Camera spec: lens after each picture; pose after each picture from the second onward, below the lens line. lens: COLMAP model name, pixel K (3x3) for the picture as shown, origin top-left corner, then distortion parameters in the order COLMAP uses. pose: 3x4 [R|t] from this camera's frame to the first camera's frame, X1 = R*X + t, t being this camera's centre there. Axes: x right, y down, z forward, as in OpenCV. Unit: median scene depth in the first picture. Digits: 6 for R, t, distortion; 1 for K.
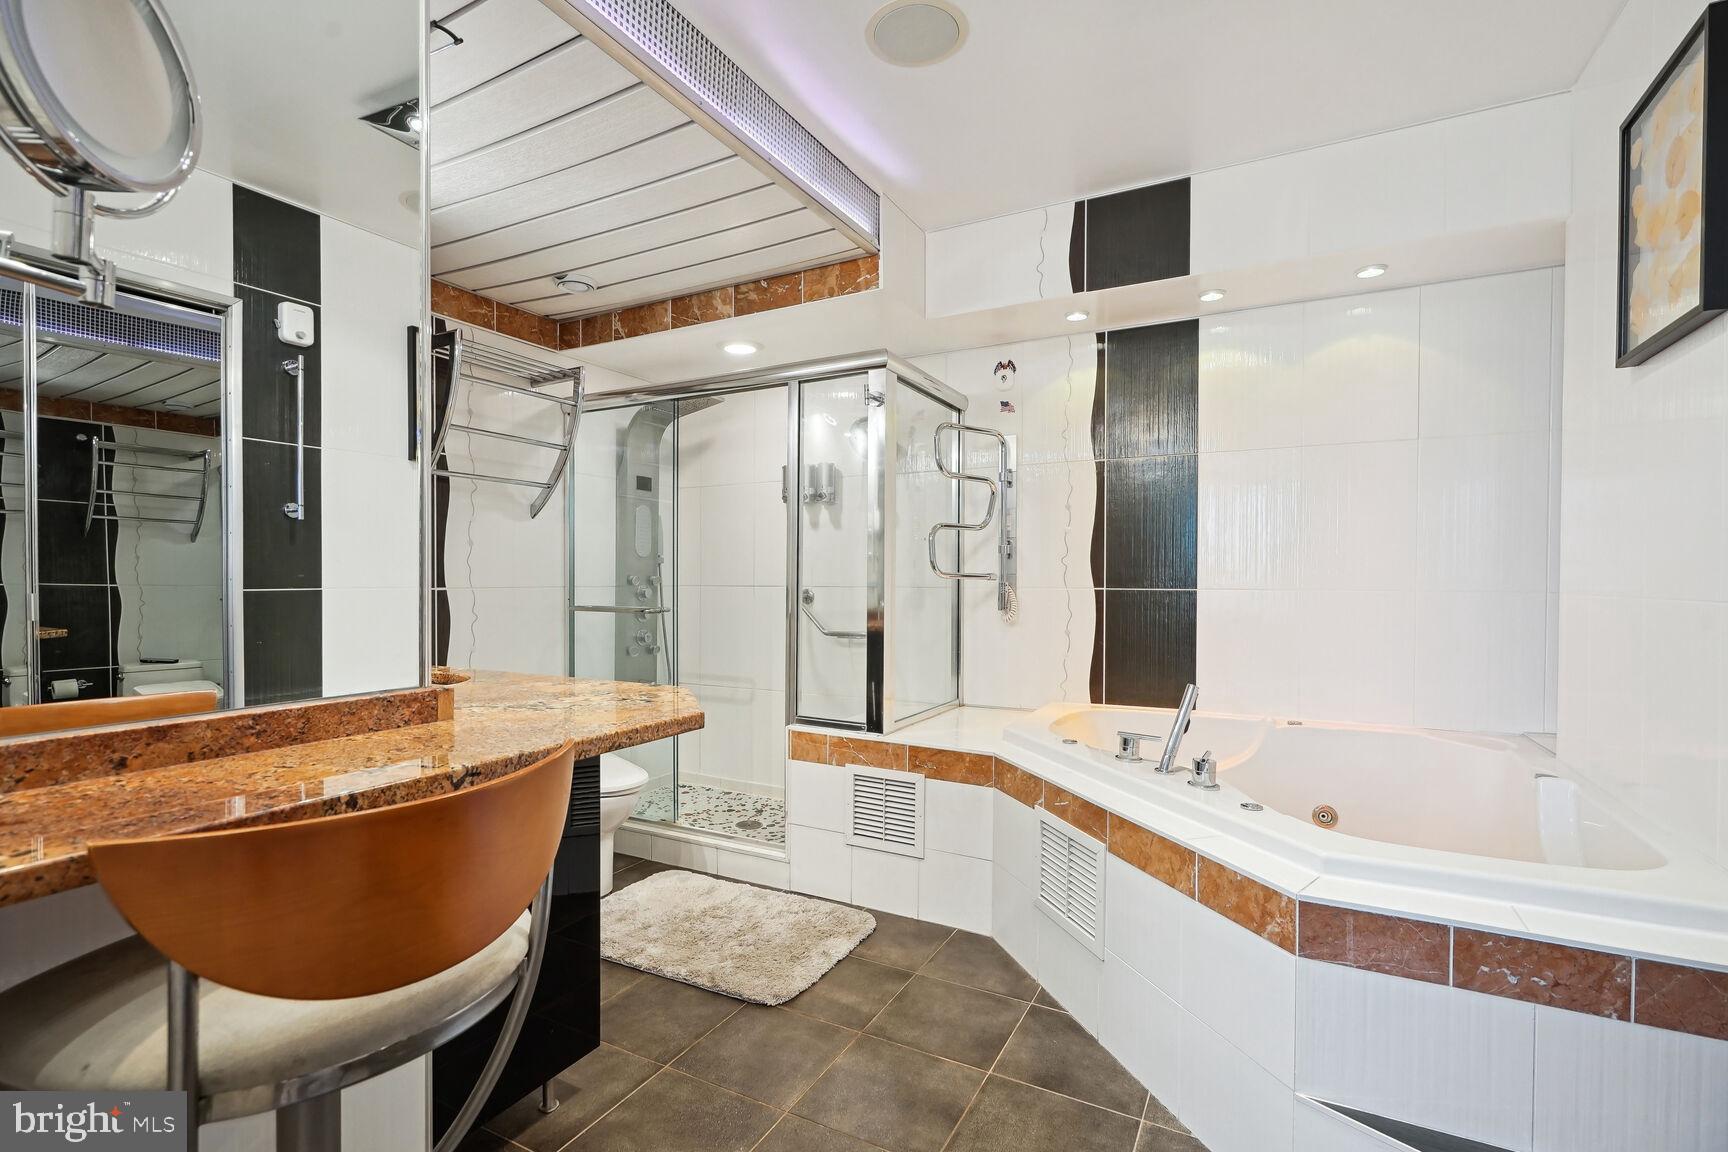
lens RADIAL K [[792.5, 0, 864.6], [0, 792.5, 589.8], [0, 0, 1]] dist [-0.010535, 0.012997]
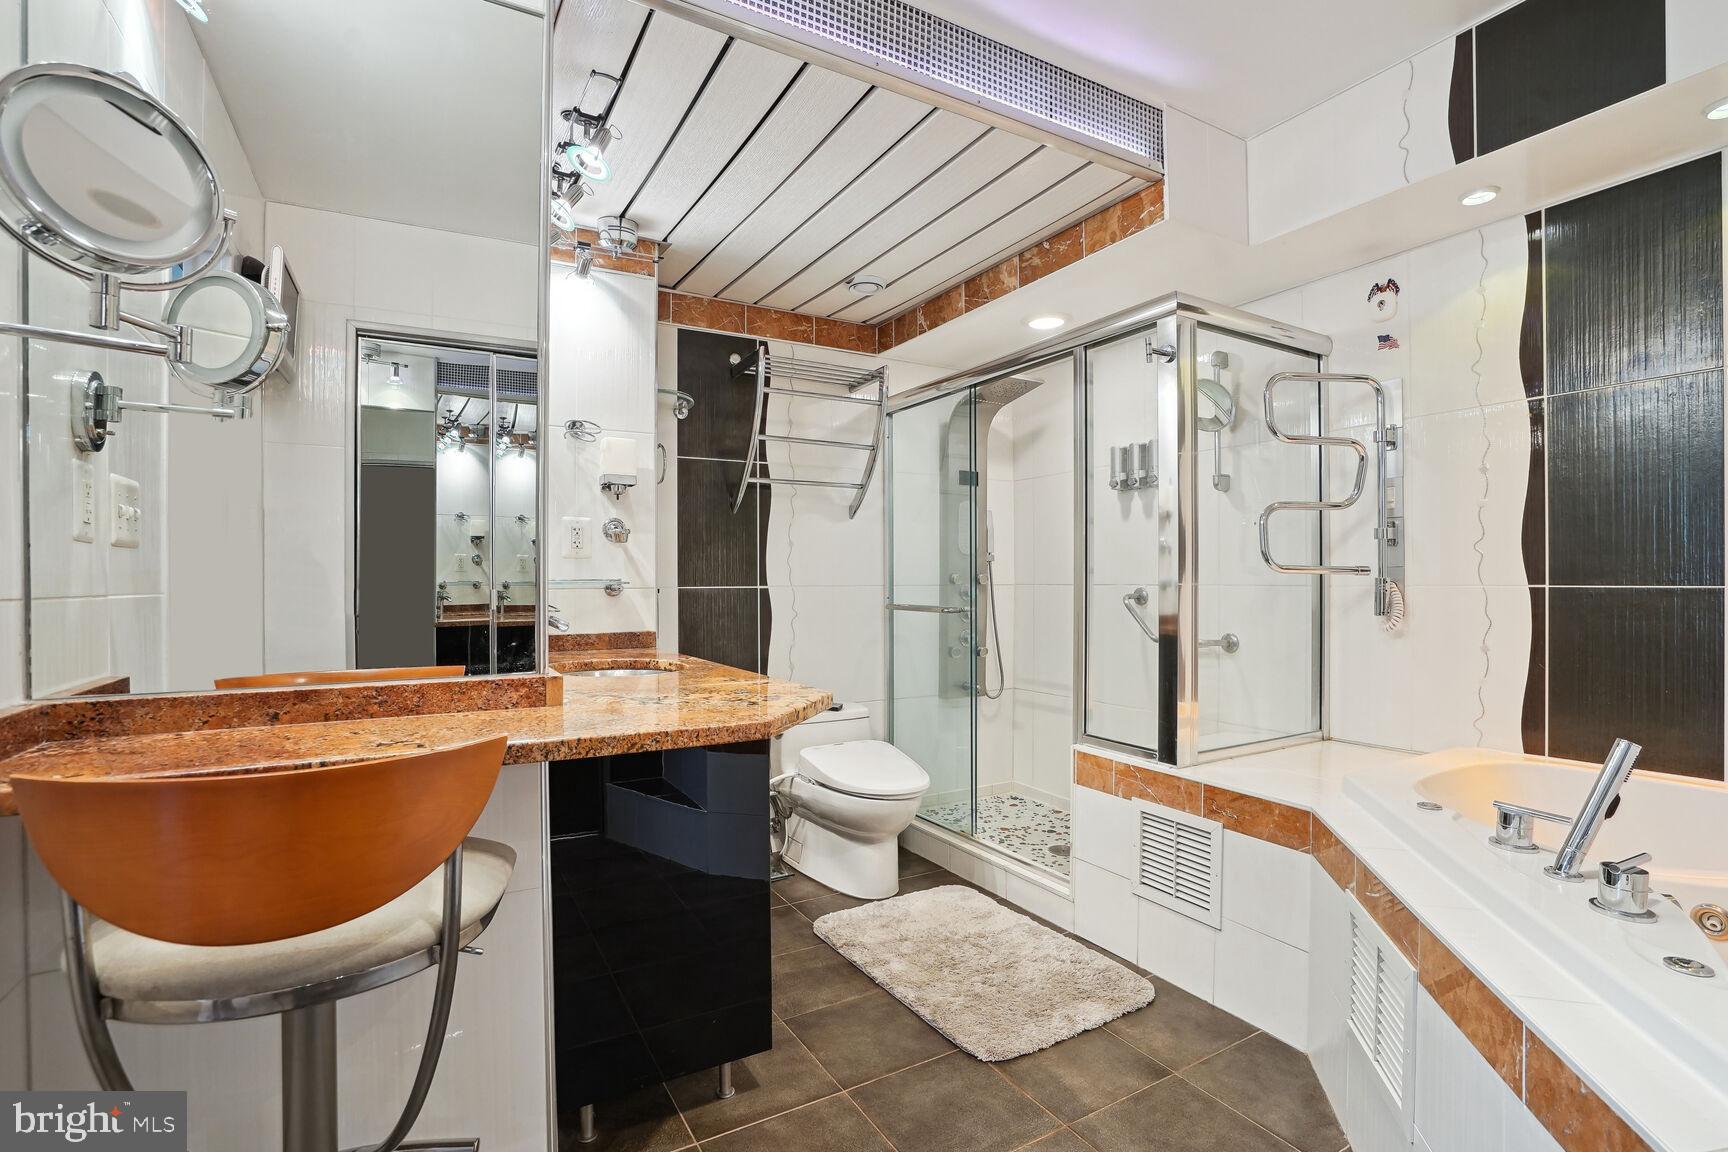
lens RADIAL K [[809.9, 0, 868.3], [0, 809.9, 581.7], [0, 0, 1]] dist [-0.061554, 0.027786]
pose [[0.850840, -0.004374, -0.525406, 0.175497], [-0.001786, 0.999935, -0.011217, 0.003814], [0.525421, 0.010482, 0.850778, 0.131502]]
